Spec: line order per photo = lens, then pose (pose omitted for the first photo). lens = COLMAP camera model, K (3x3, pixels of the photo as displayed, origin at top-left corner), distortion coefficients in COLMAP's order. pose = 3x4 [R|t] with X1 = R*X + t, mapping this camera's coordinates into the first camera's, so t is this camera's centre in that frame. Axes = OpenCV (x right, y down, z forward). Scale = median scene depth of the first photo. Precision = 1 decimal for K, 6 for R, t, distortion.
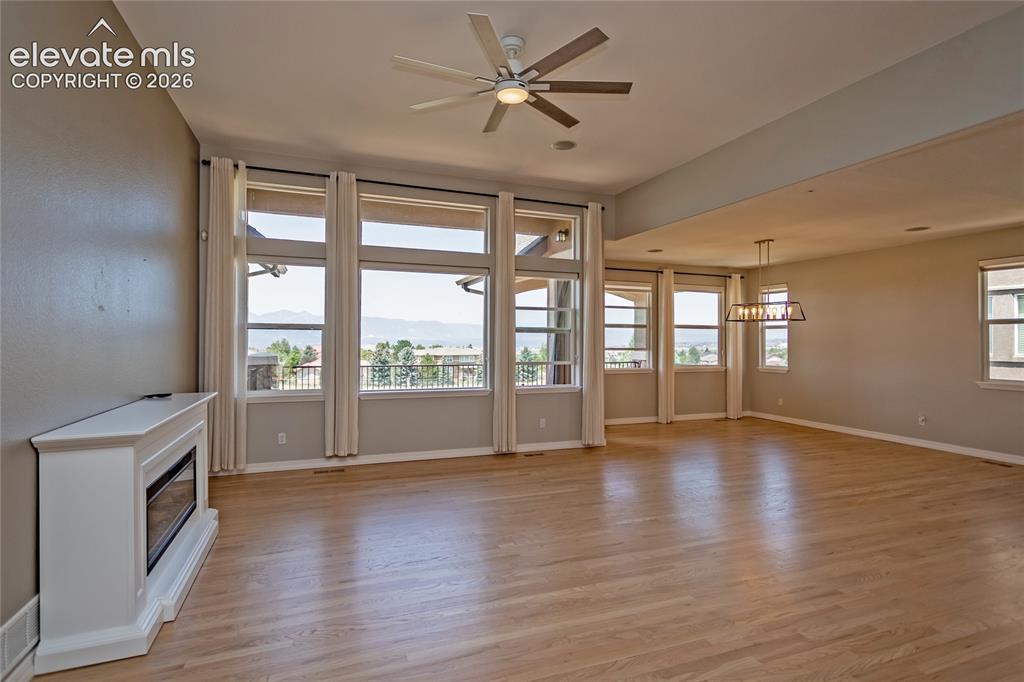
lens RADIAL K [[506.2, 0, 502.1], [0, 506.2, 332.3], [0, 0, 1]] dist [-0.005068, 0.001387]
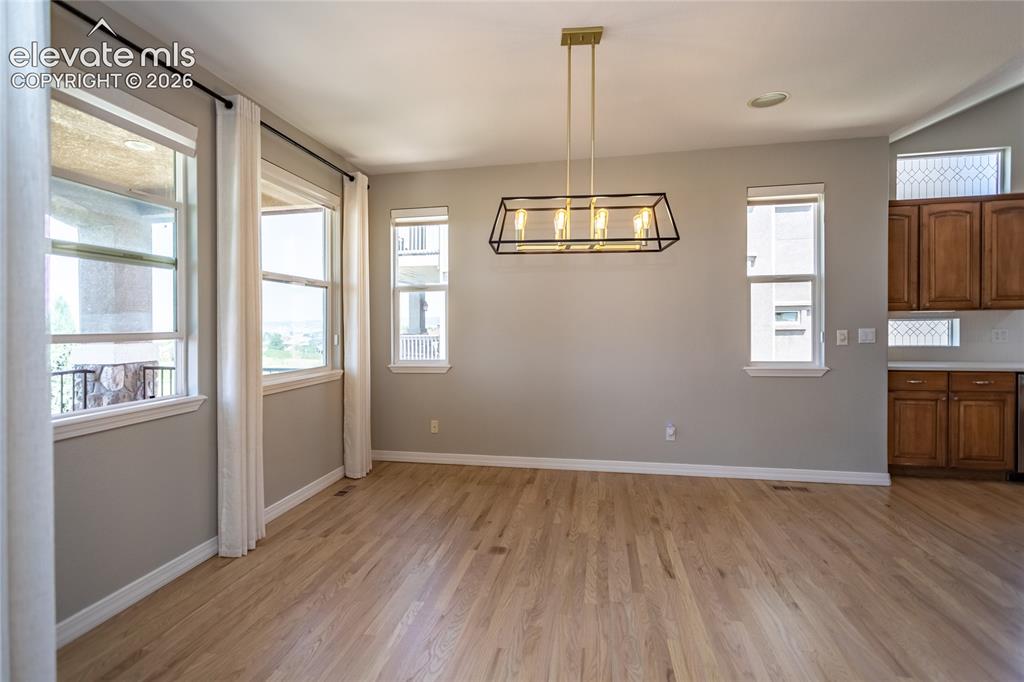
lens RADIAL K [[506.2, 0, 480.8], [0, 506.2, 326.8], [0, 0, 1]] dist [-0.005068, 0.001387]
pose [[0.538747, -0.014484, 0.842343, 0.121839], [0.004279, 0.999886, 0.014456, 0.023685], [-0.842457, -0.004184, 0.538748, 0.670280]]
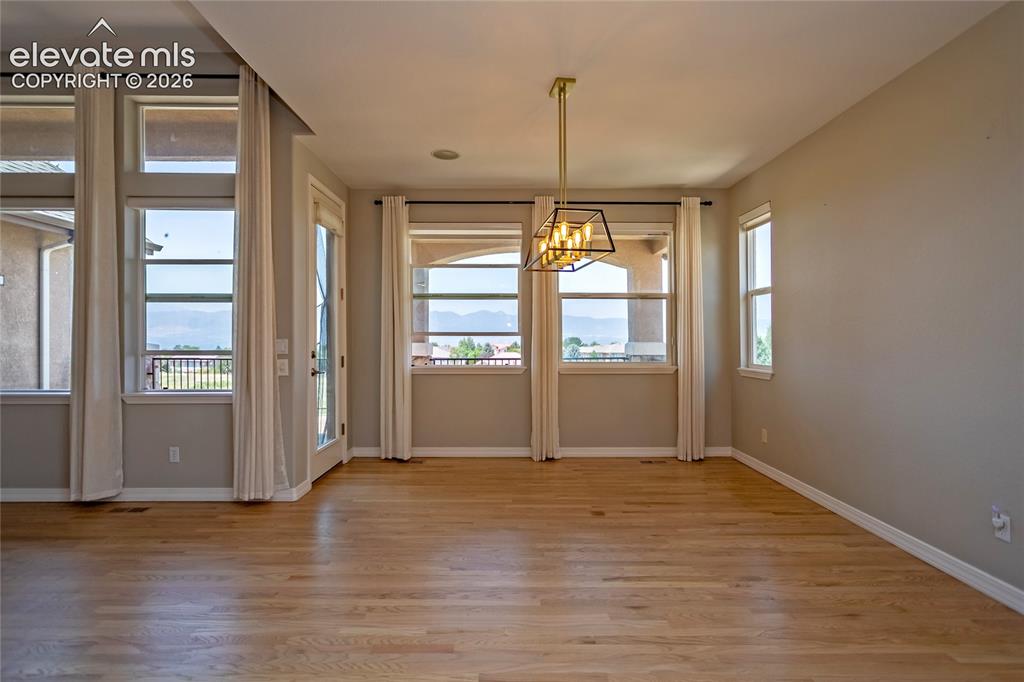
lens RADIAL K [[506.2, 0, 522.5], [0, 506.2, 332.6], [0, 0, 1]] dist [-0.005068, 0.001387]
pose [[0.940374, -0.006903, -0.340072, 0.495114], [0.008475, 0.999959, 0.003138, 0.029316], [0.340036, -0.005833, 0.940394, 0.434599]]
